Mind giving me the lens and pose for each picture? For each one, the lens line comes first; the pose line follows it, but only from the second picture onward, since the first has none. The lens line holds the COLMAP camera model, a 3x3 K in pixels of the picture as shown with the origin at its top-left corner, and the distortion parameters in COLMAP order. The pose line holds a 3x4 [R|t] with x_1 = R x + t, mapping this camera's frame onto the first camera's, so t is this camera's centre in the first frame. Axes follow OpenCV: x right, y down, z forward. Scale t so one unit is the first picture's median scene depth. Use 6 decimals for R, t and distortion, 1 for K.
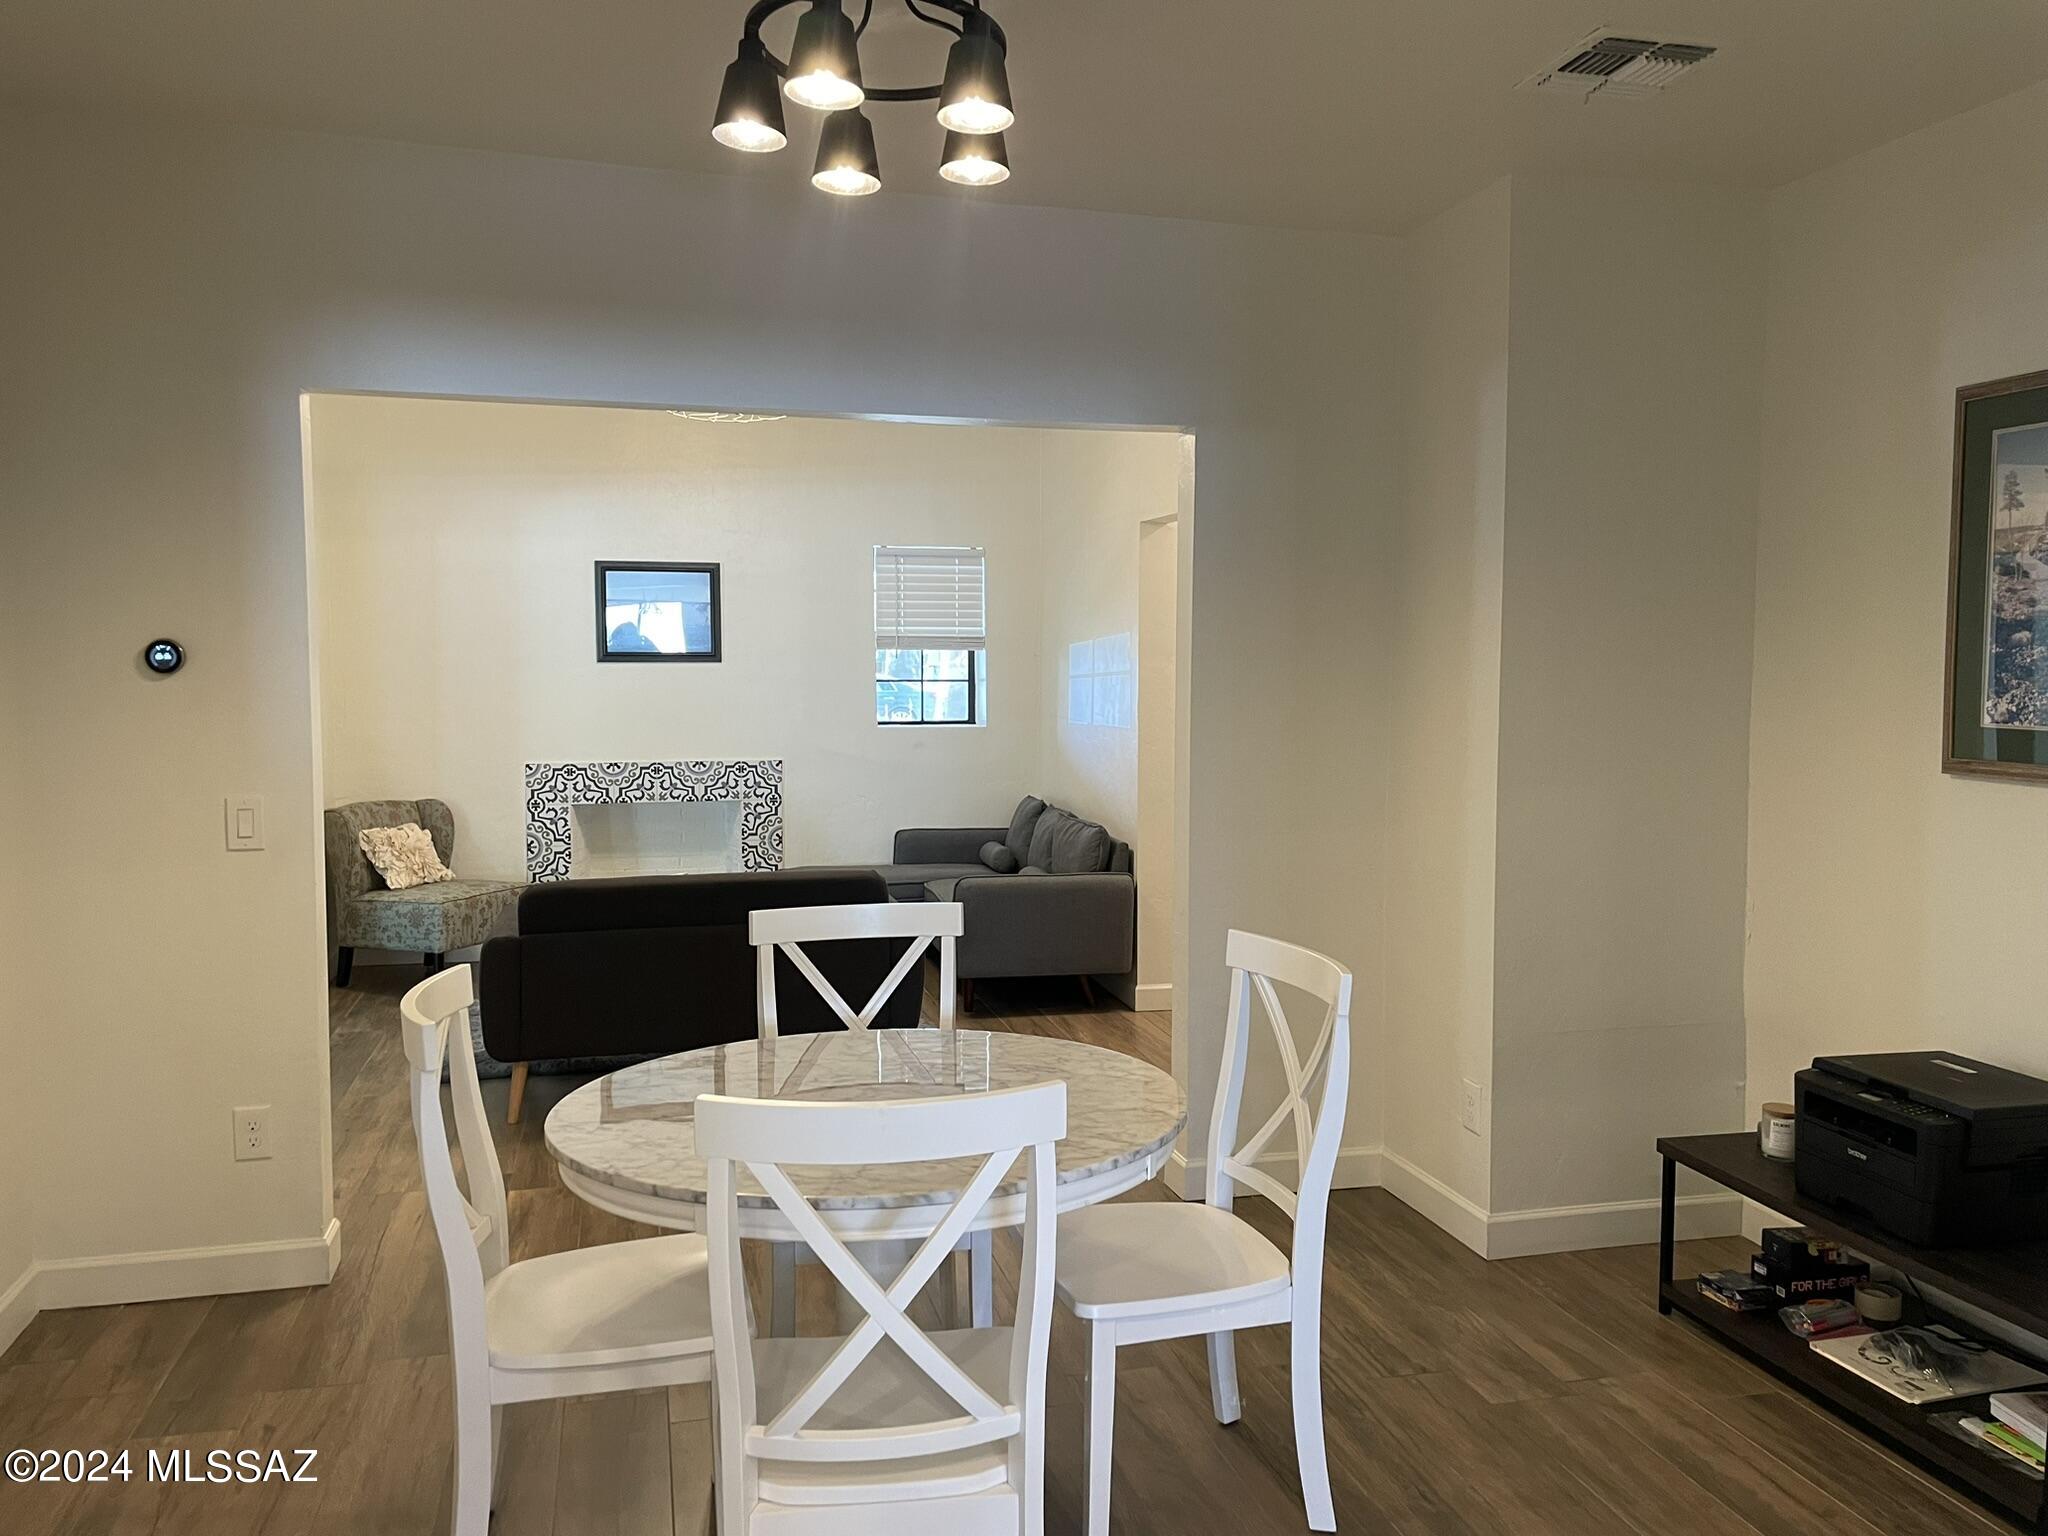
lens RADIAL K [[1539.8, 0, 1031.8], [0, 1539.8, 771.0], [0, 0, 1]] dist [0.095114, -0.116910]
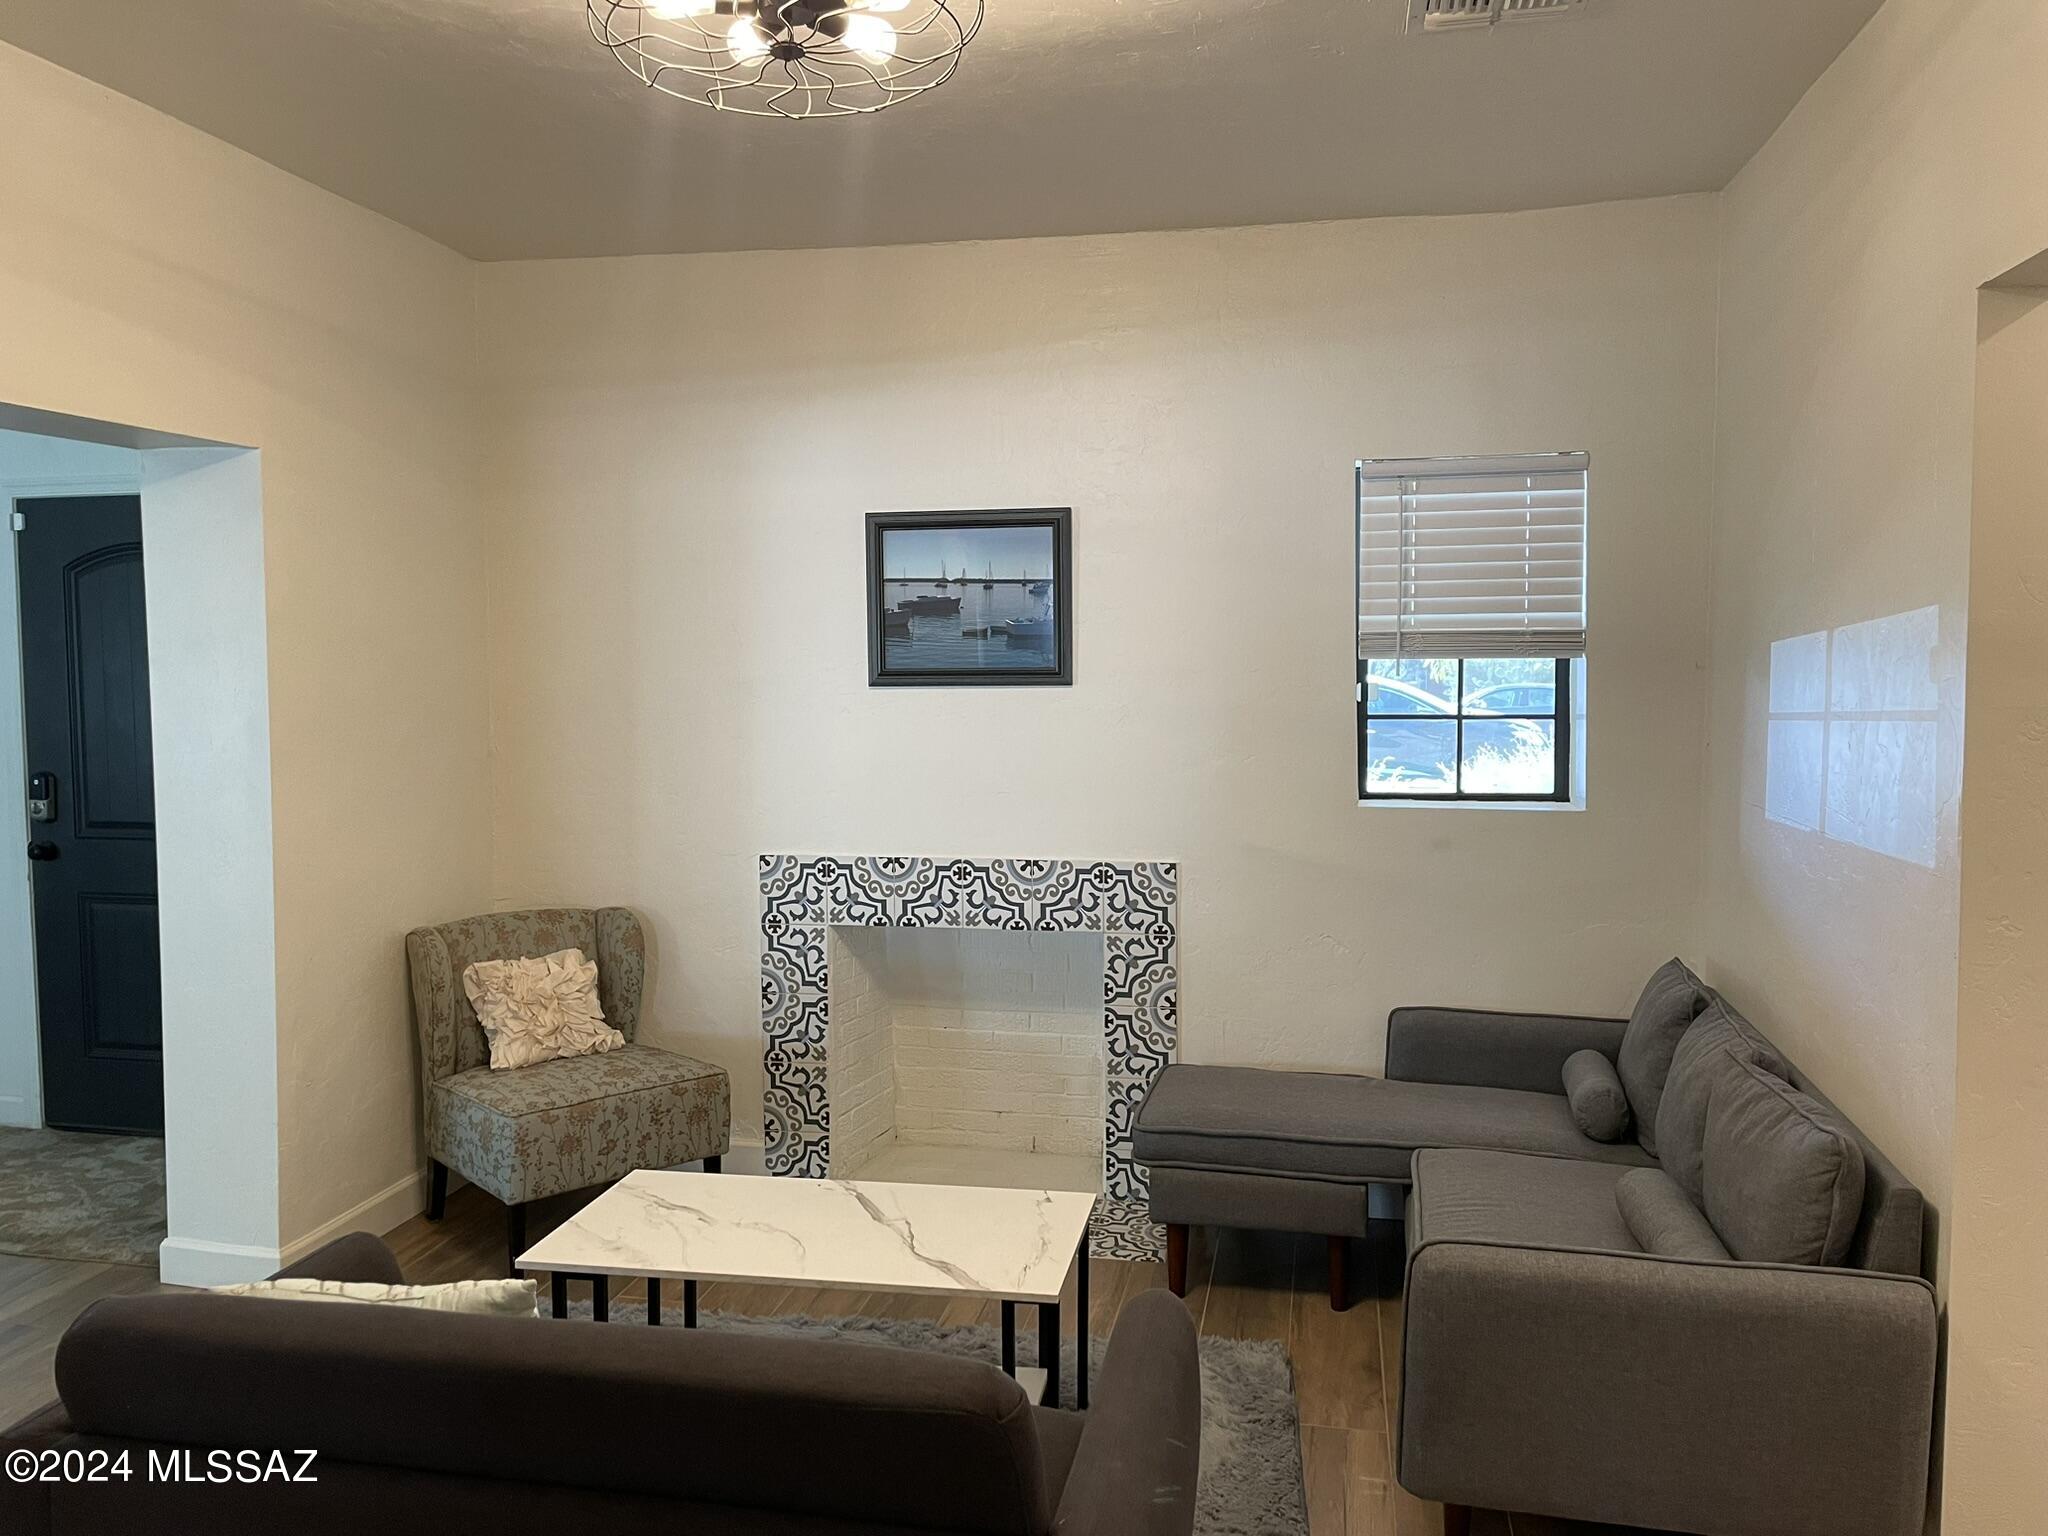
lens RADIAL K [[1539.8, 0, 1024.6], [0, 1539.8, 749.6], [0, 0, 1]] dist [0.095114, -0.116910]
pose [[0.899830, 0.016887, -0.435914, 0.027811], [-0.024986, 0.999605, -0.012854, -0.039927], [0.435525, 0.022458, 0.899896, 0.498262]]
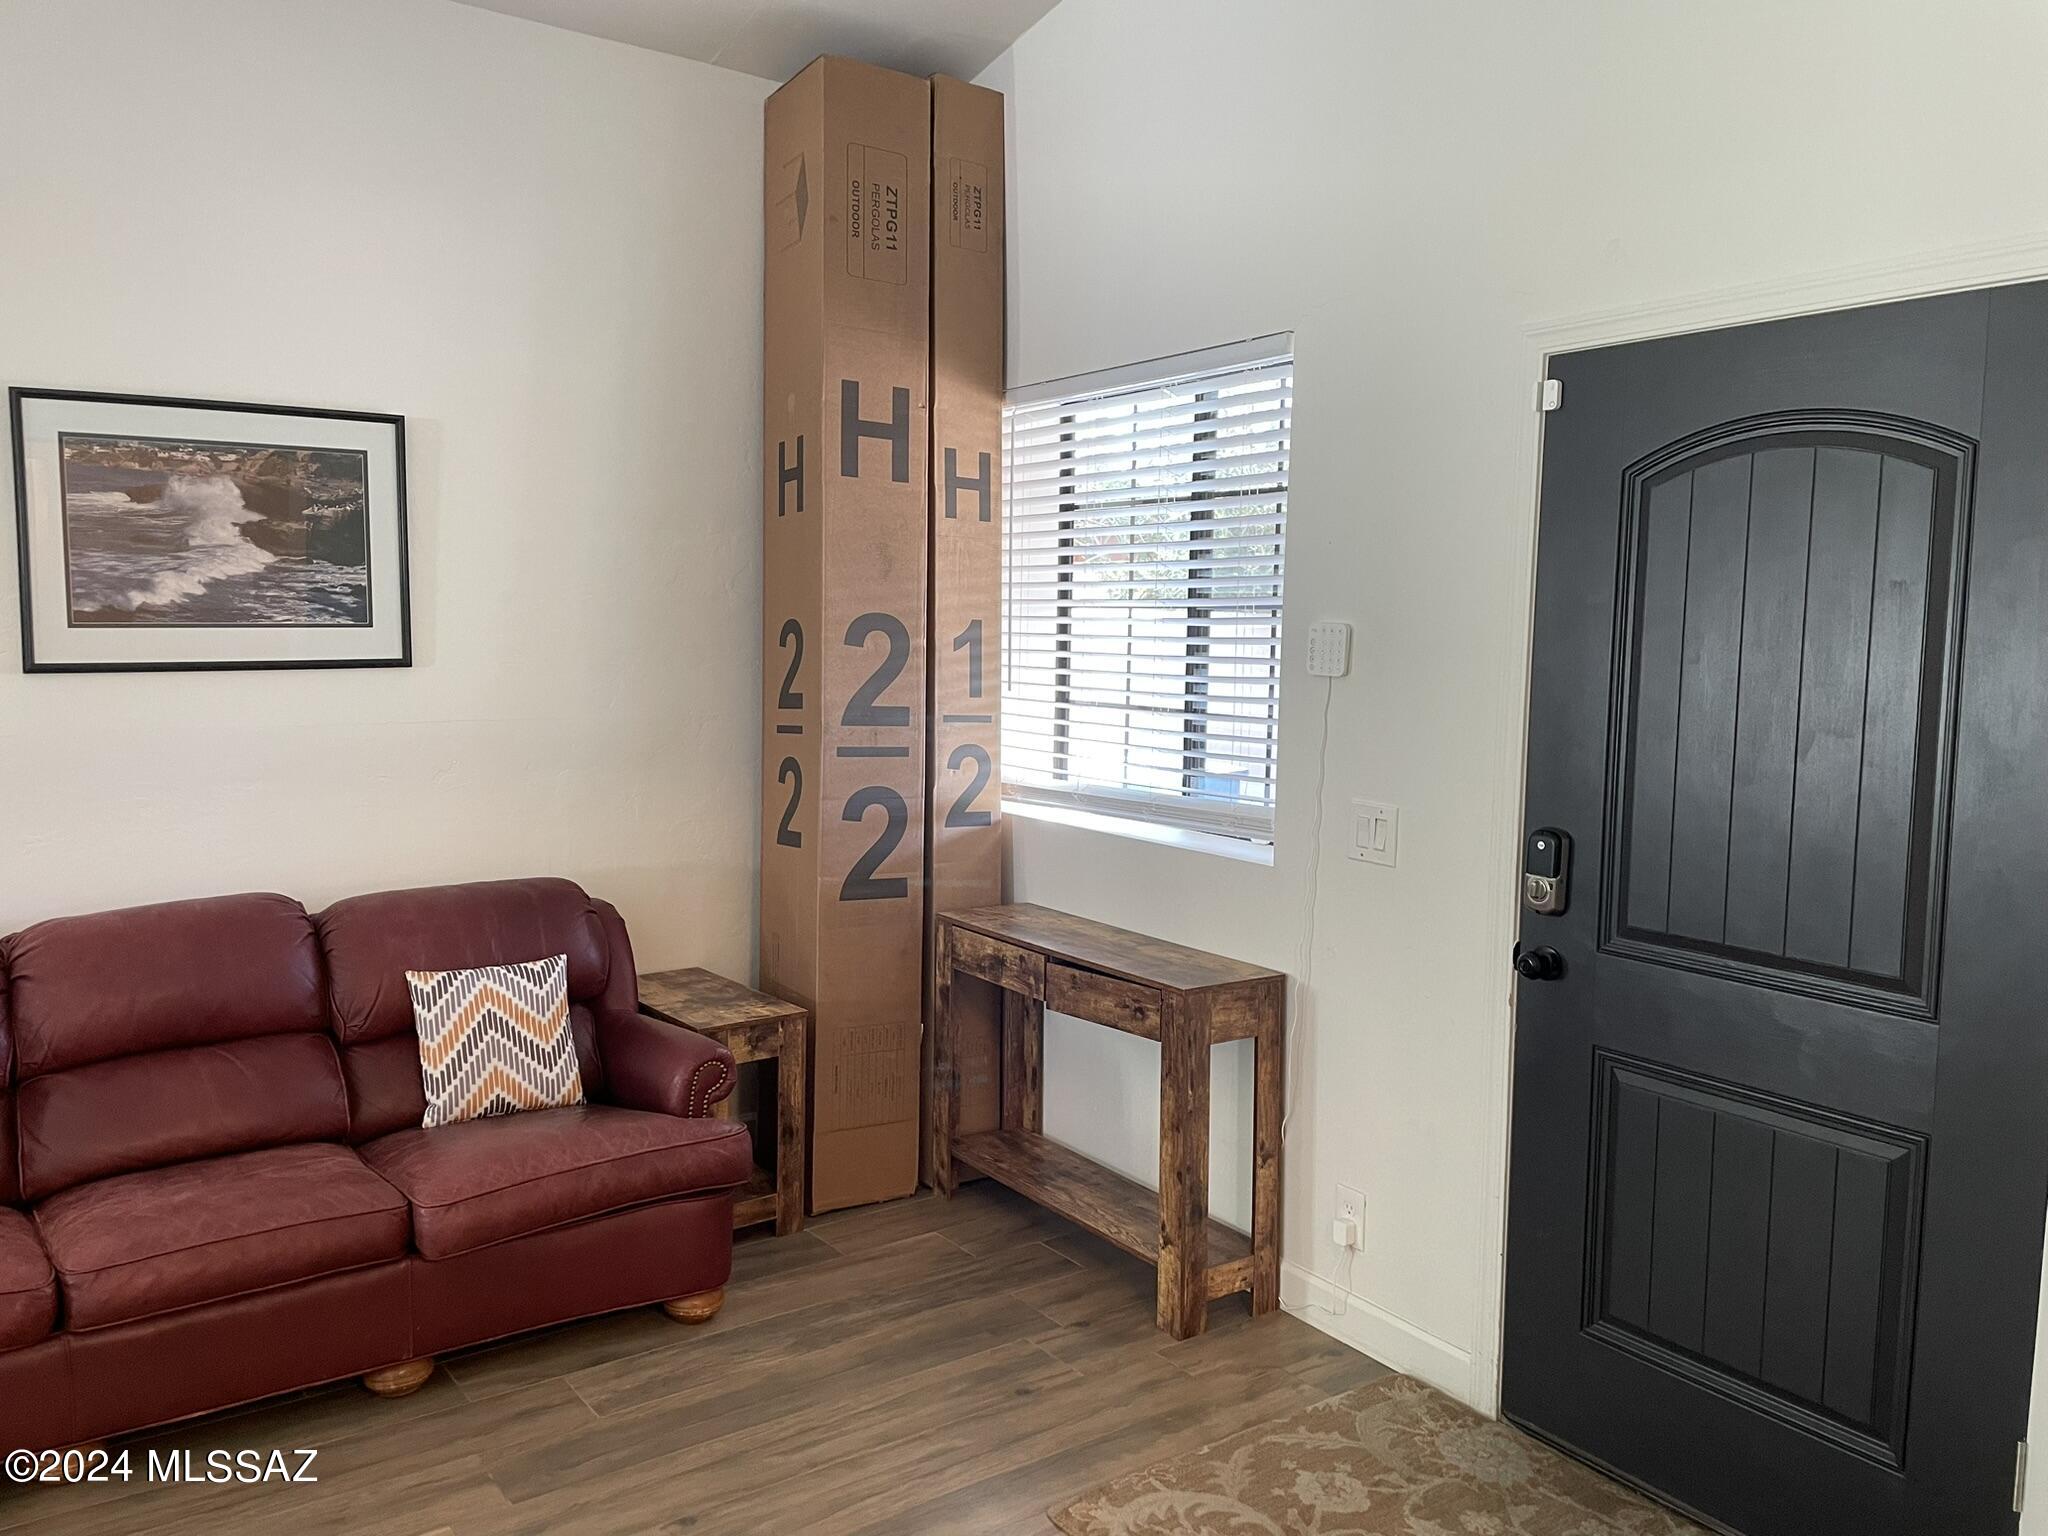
lens RADIAL K [[1539.8, 0, 1033.4], [0, 1539.8, 756.9], [0, 0, 1]] dist [0.095114, -0.116910]
pose [[0.370804, 0.083482, -0.924952, -0.299182], [-0.093278, 0.994263, 0.052344, -0.052959], [0.924015, 0.066868, 0.376464, 0.639093]]
